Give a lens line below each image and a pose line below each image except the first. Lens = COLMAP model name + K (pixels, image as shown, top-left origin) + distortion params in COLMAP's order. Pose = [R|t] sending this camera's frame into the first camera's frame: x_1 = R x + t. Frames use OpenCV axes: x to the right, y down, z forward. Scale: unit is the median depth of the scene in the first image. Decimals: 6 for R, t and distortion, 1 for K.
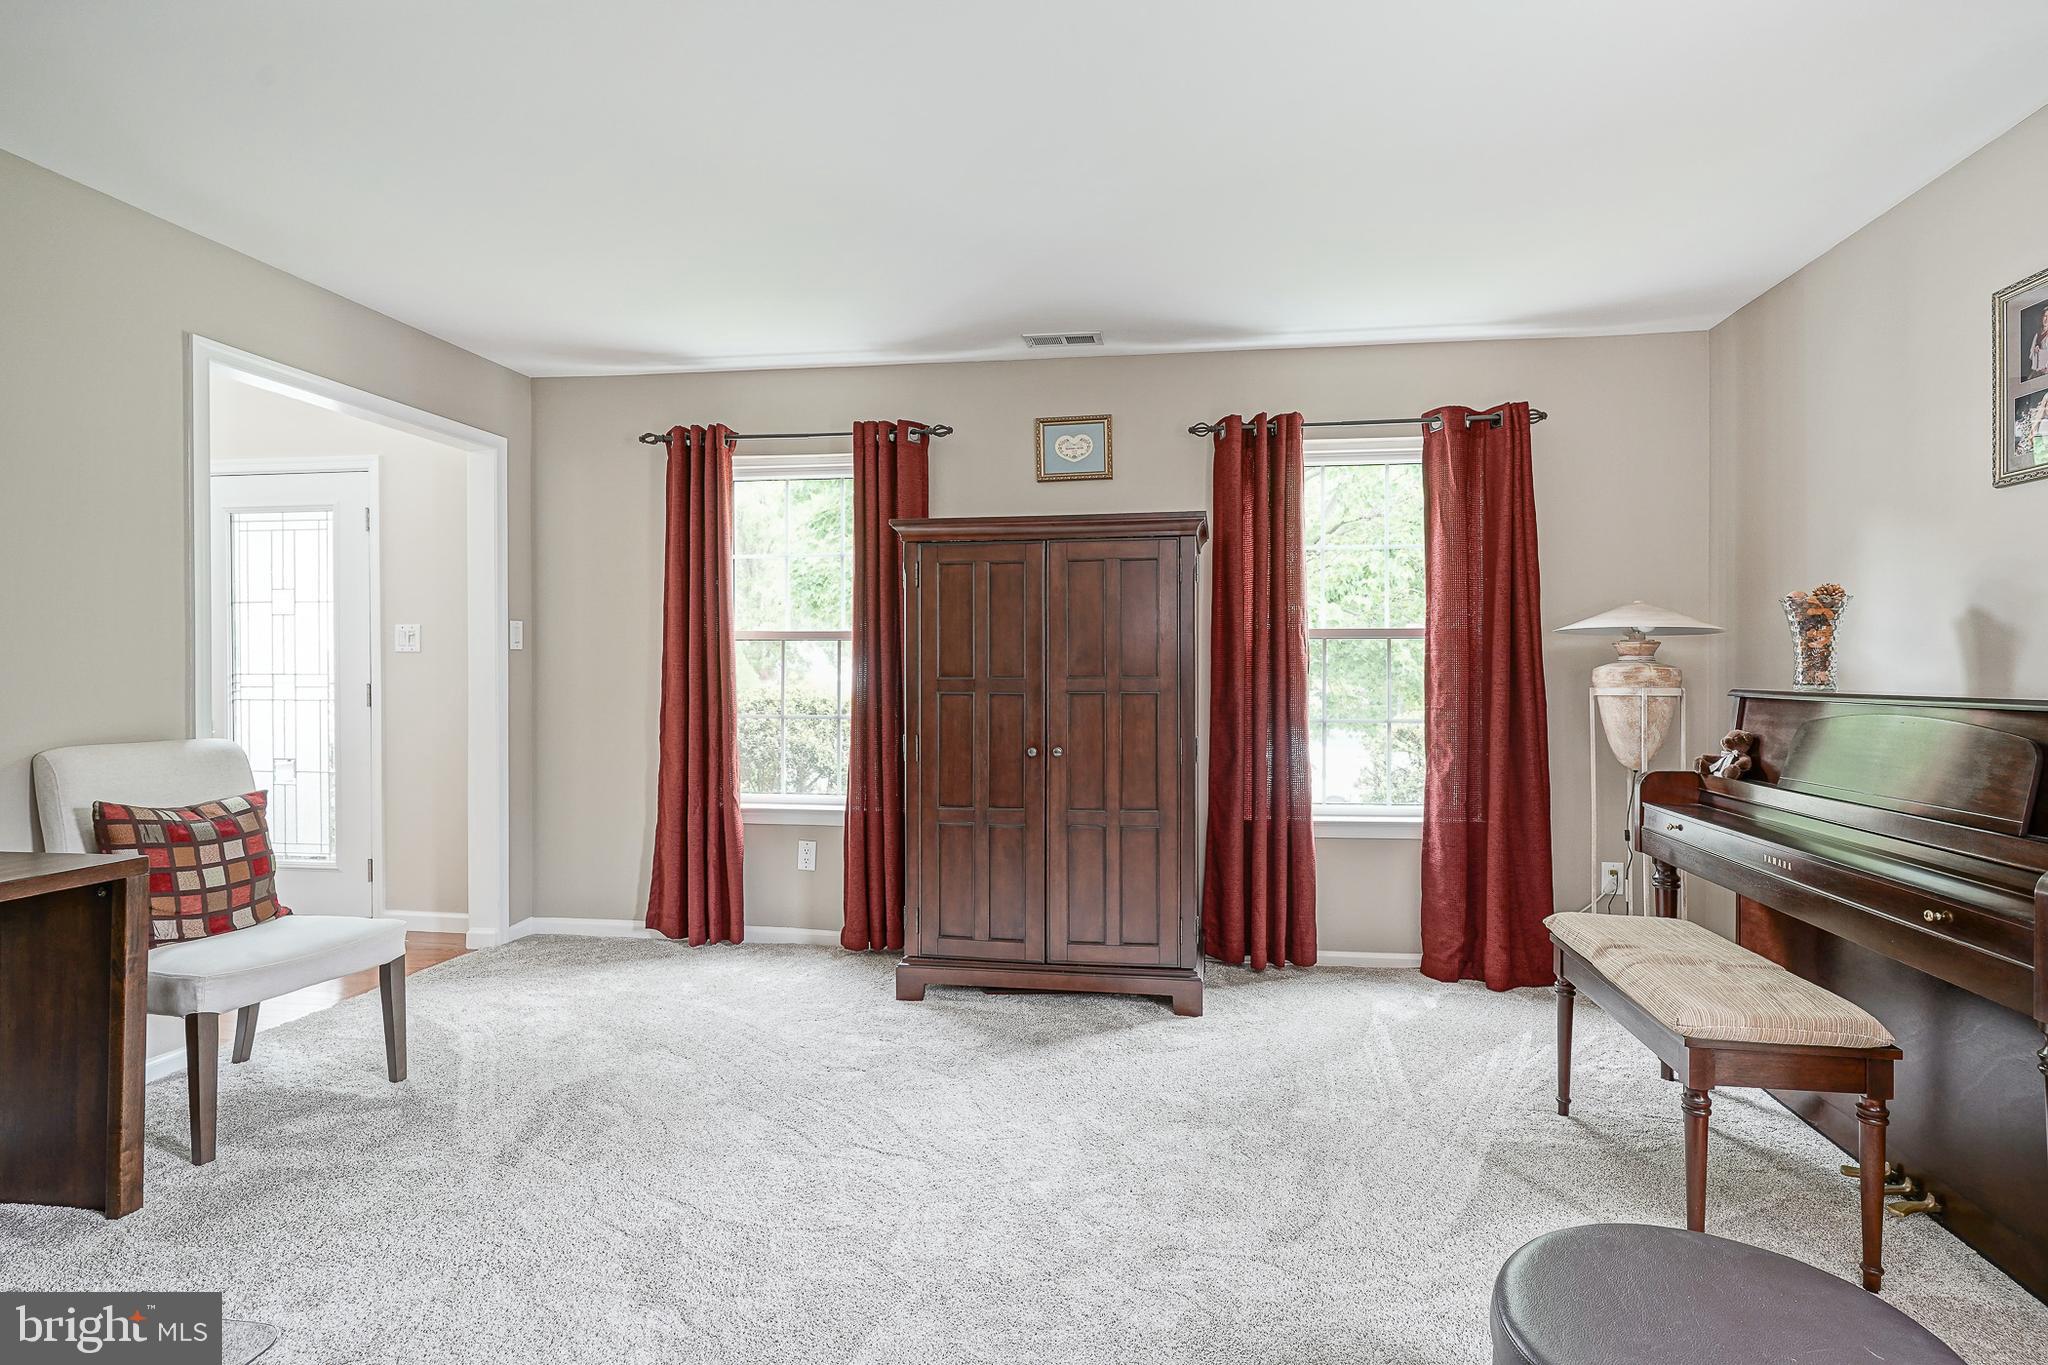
lens RADIAL K [[995.1, 0, 1025.5], [0, 995.1, 673.7], [0, 0, 1]] dist [-0.007938, 0.003676]
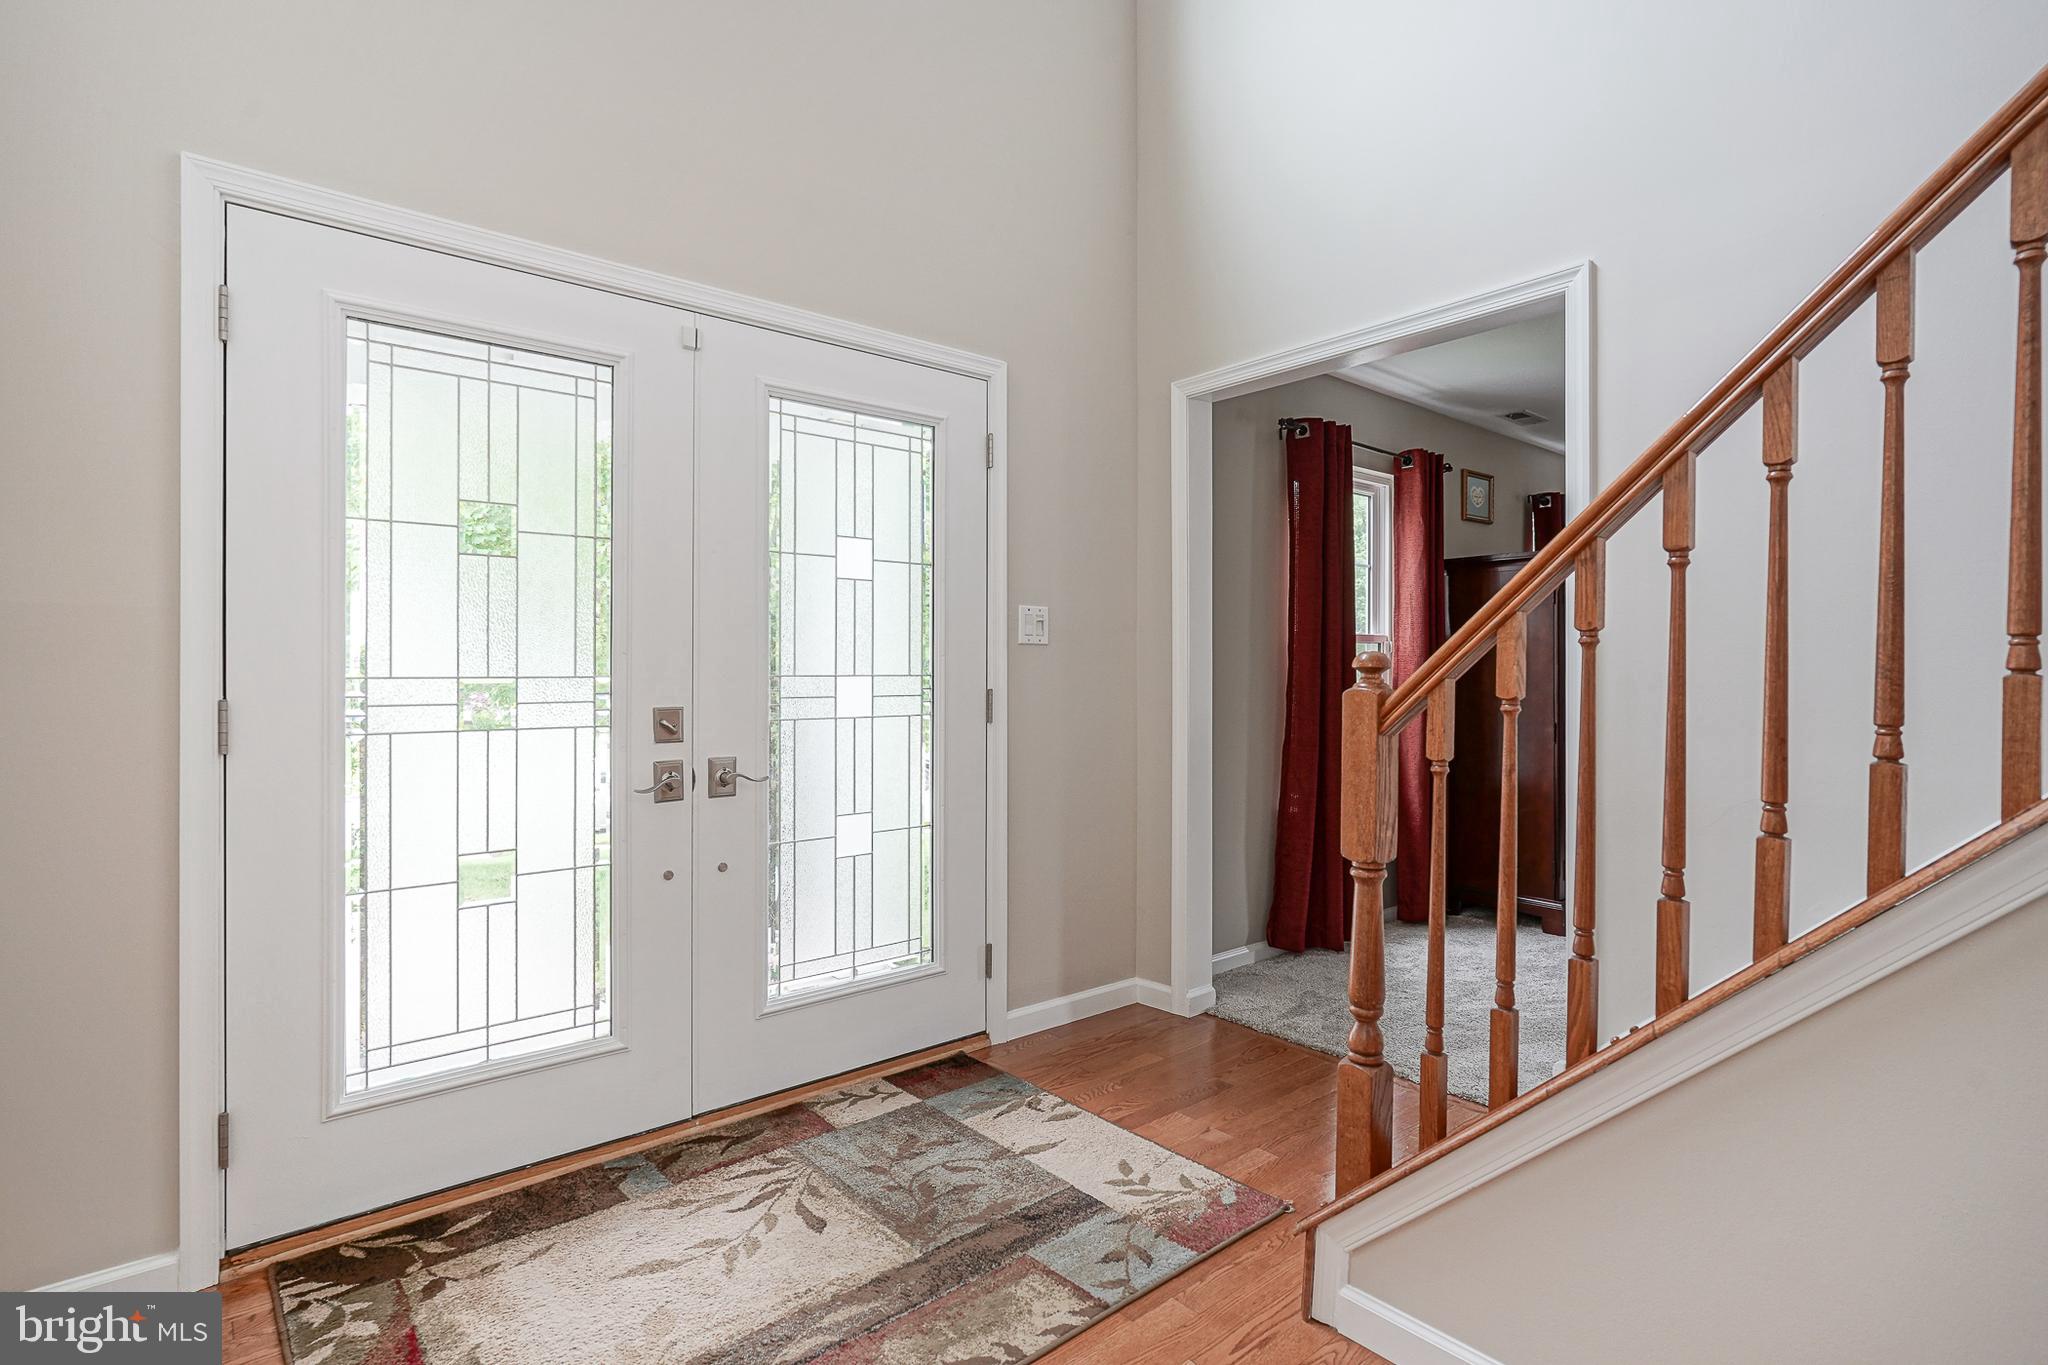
lens RADIAL K [[995.1, 0, 1024.9], [0, 995.1, 682.3], [0, 0, 1]] dist [-0.007938, 0.003676]
pose [[0.663952, -0.003123, 0.747769, -1.142644], [0.015148, 0.999842, -0.009275, 0.012118], [-0.747622, 0.017485, 0.663894, 0.513675]]
